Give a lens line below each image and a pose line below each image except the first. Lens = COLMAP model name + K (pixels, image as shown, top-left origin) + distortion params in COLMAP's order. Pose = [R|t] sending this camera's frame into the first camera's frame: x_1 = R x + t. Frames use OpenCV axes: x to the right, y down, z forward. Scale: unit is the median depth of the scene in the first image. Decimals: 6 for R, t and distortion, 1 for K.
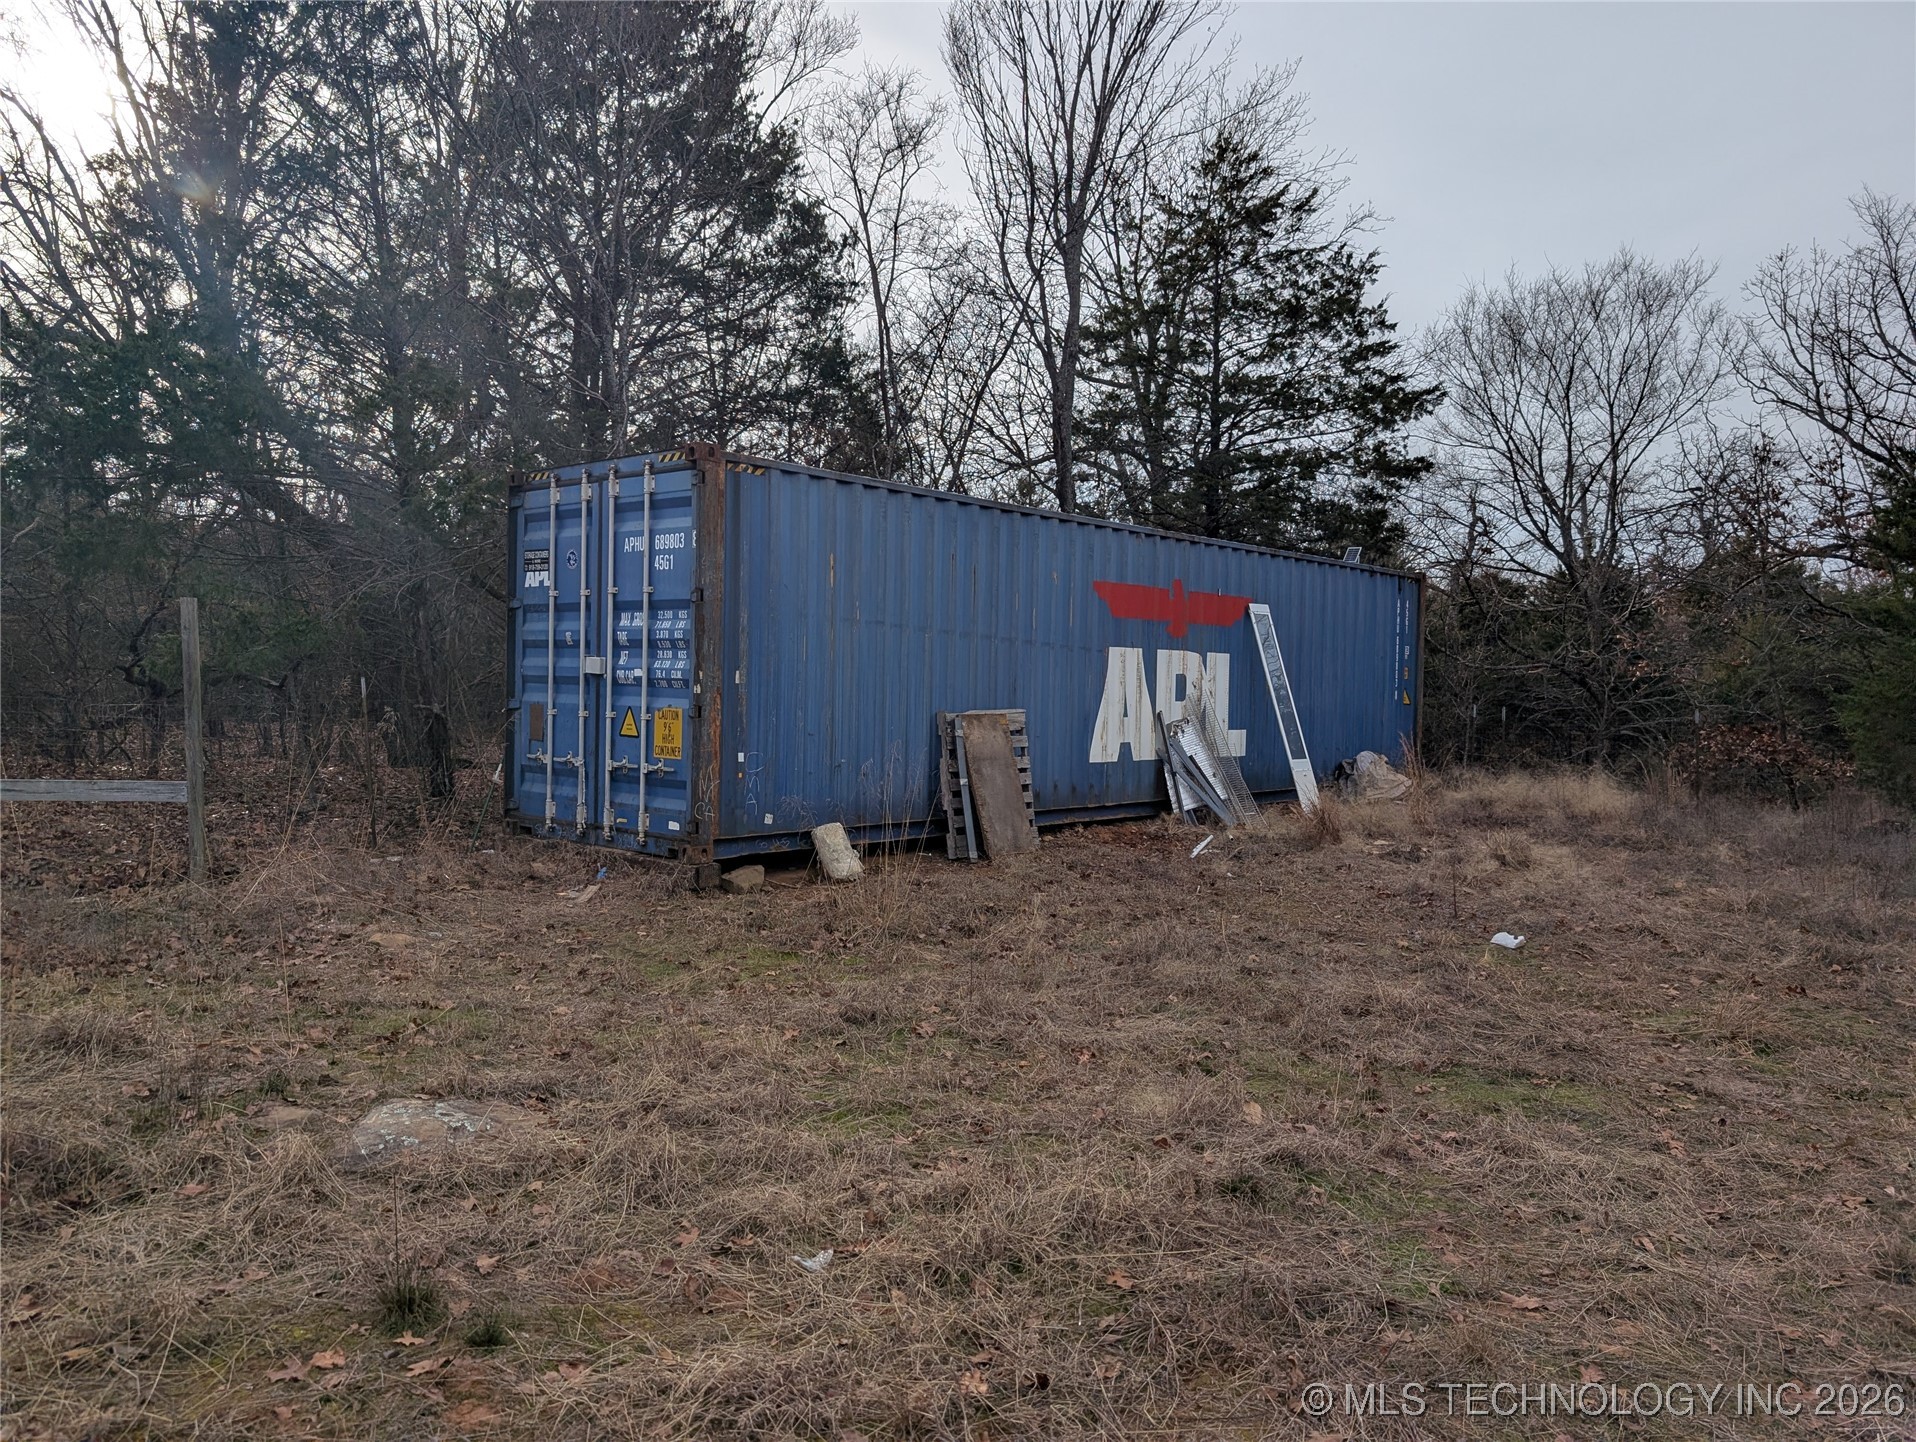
lens RADIAL K [[1454.1, 0, 935.1], [0, 1454.1, 710.4], [0, 0, 1]] dist [0.023928, -0.036259]
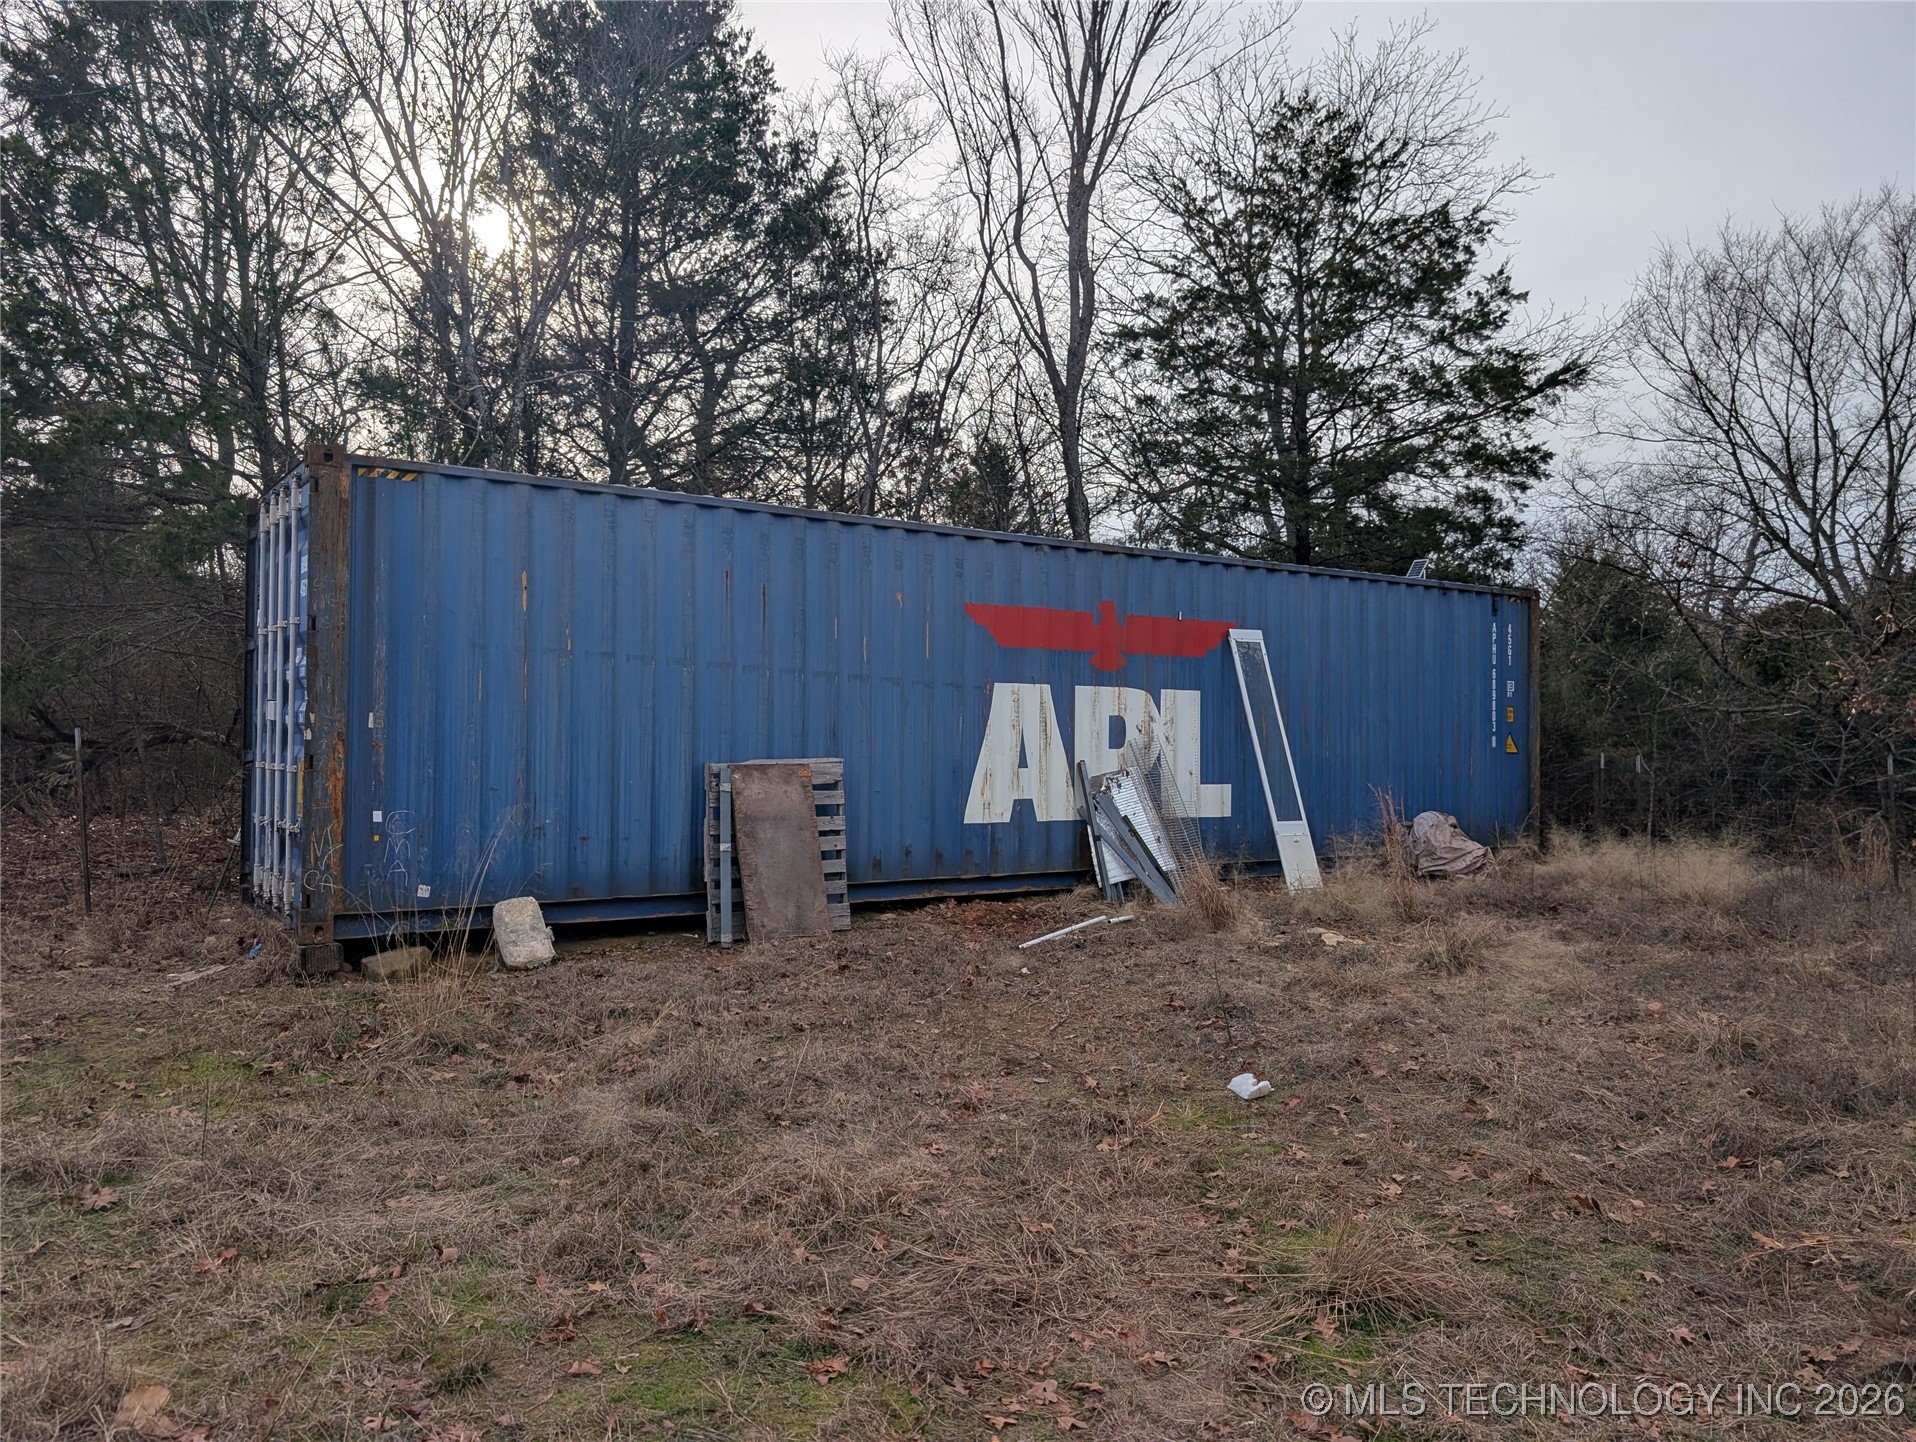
lens RADIAL K [[1366.3, 0, 956.8], [0, 1366.3, 704.4], [0, 0, 1]] dist [0.038377, -0.044078]
pose [[0.963086, -0.012534, -0.268903, 0.293538], [0.001006, 0.999076, -0.042966, 0.001624], [0.269193, 0.041109, 0.962208, 0.239611]]
